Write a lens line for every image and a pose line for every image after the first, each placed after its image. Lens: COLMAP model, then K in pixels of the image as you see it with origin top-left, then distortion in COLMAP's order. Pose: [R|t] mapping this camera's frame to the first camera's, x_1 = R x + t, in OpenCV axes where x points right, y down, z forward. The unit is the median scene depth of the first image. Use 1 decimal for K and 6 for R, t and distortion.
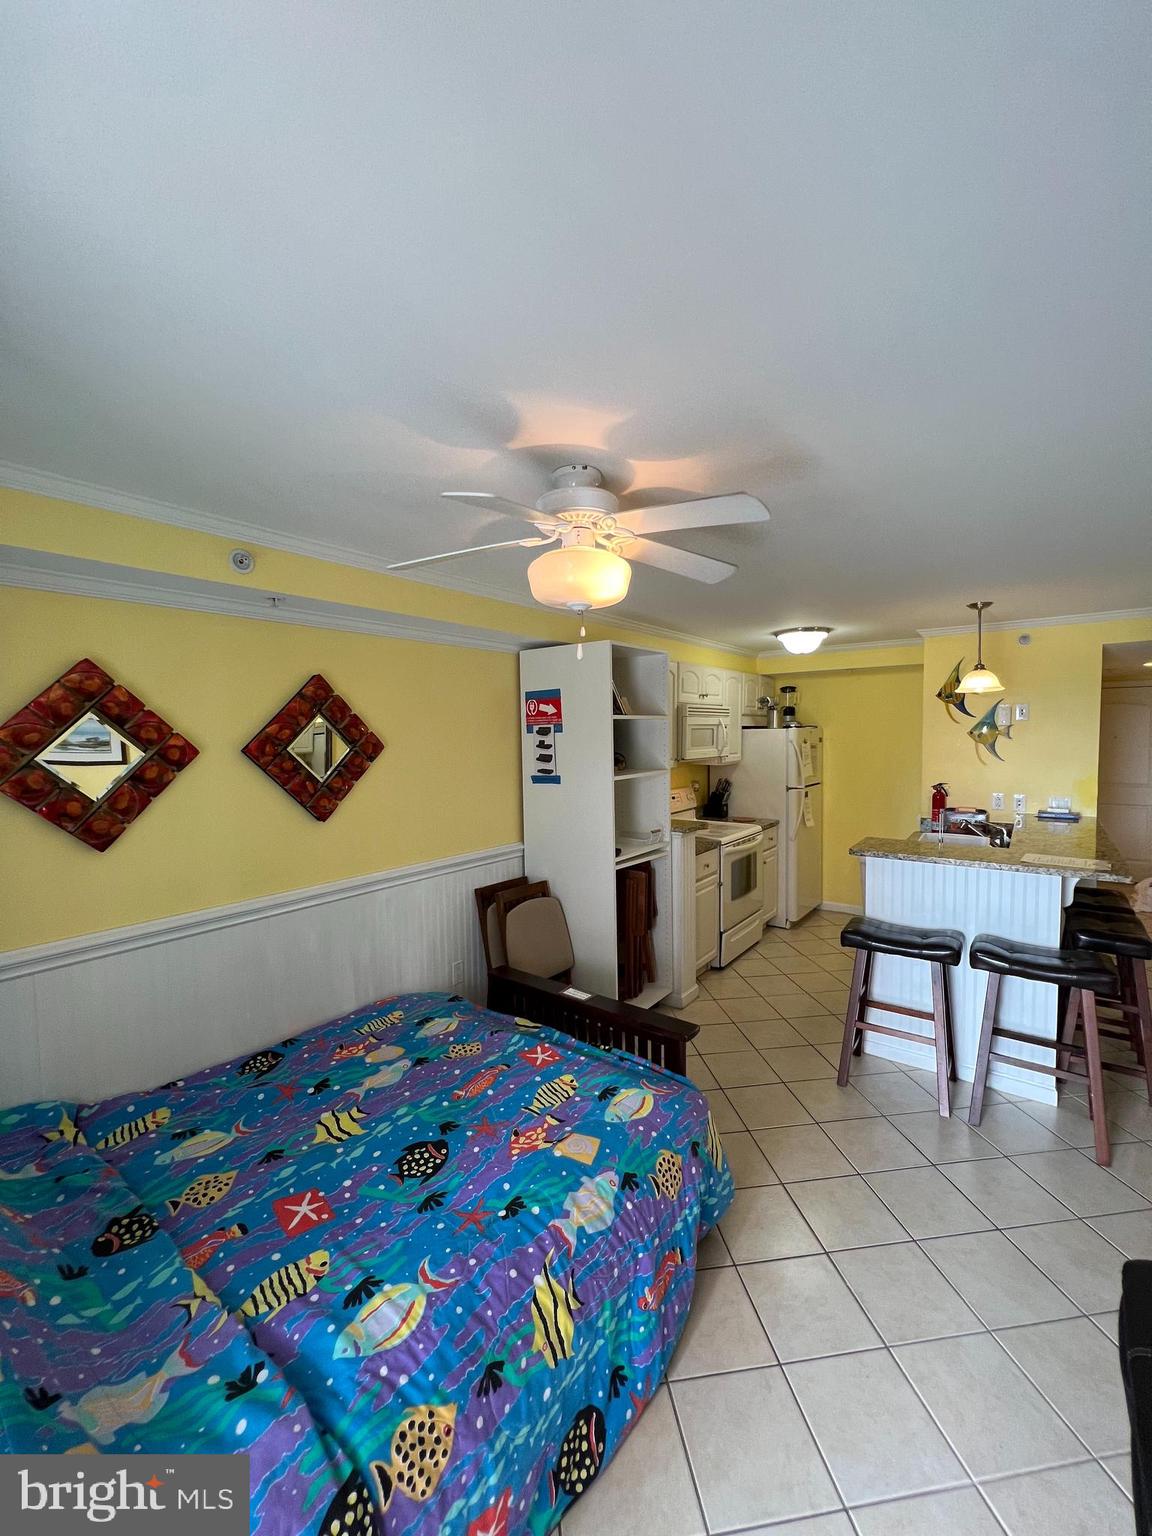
lens RADIAL K [[615.5, 0, 576.0], [0, 615.5, 768.0], [0, 0, 1]] dist [-0.001390, 0.000202]
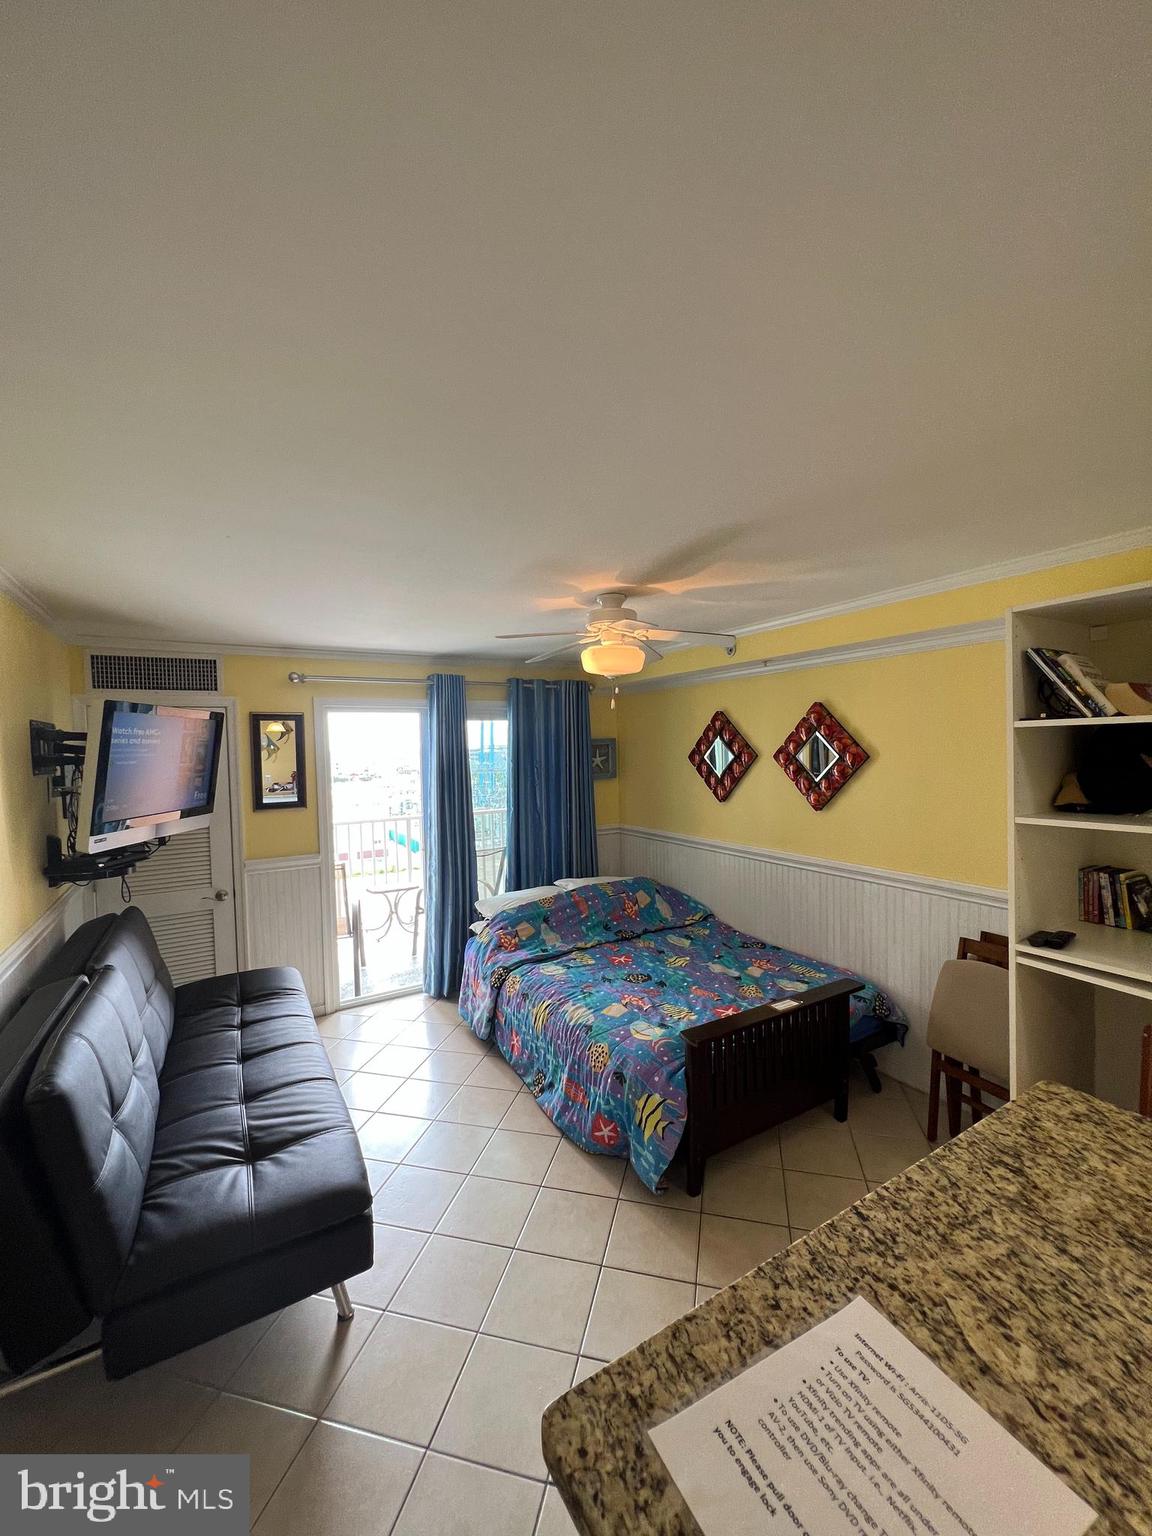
lens RADIAL K [[615.5, 0, 576.0], [0, 615.5, 768.0], [0, 0, 1]] dist [-0.001390, 0.000202]
pose [[-0.376583, 0.054050, -0.924805, 0.606827], [-0.028489, 0.997149, 0.069879, -0.050555], [0.925945, 0.052662, -0.373970, 0.596213]]
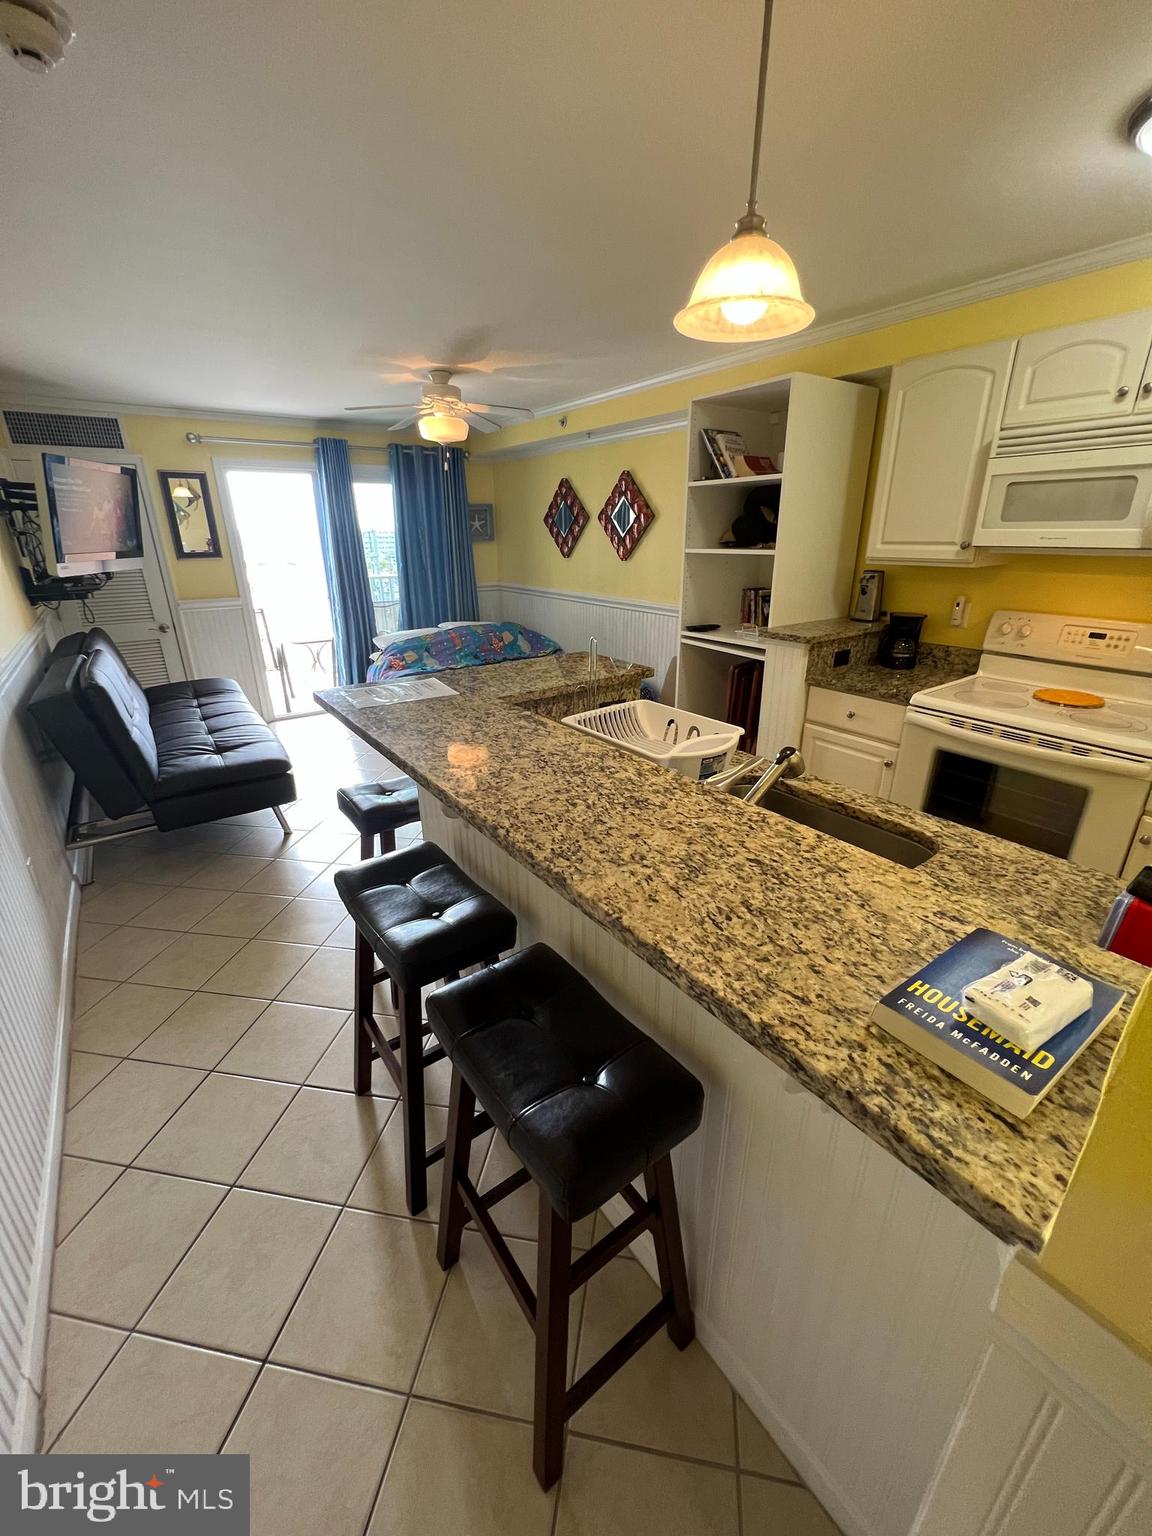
lens RADIAL K [[615.9, 0, 573.6], [0, 615.9, 764.4], [0, 0, 1]] dist [-0.000008, 0.000112]
pose [[-0.303950, 0.355477, -0.883883, 0.838283], [-0.045154, 0.921361, 0.386077, -0.030668], [0.951617, 0.157259, -0.263997, 0.842735]]
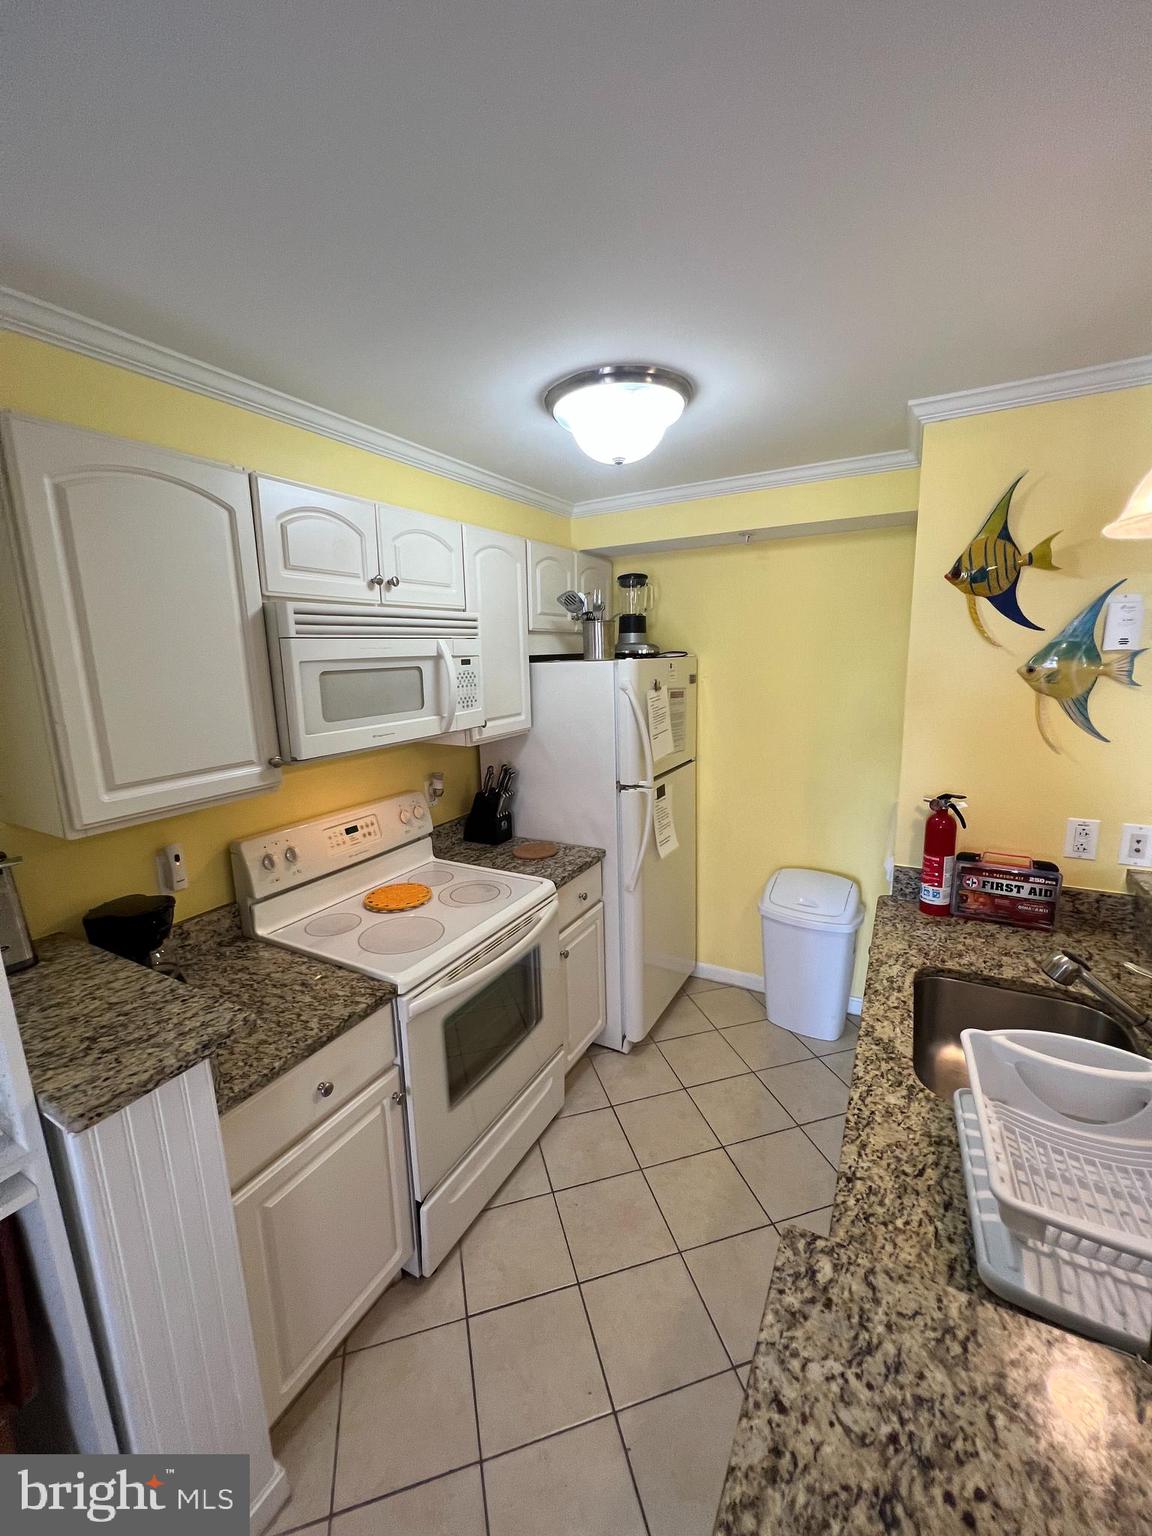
lens RADIAL K [[615.5, 0, 576.0], [0, 615.5, 768.0], [0, 0, 1]] dist [-0.001390, 0.000202]
pose [[0.989759, -0.040138, 0.136993, 0.289619], [0.022413, 0.991449, 0.128556, -0.051928], [-0.140981, -0.124169, 0.982195, 0.631935]]
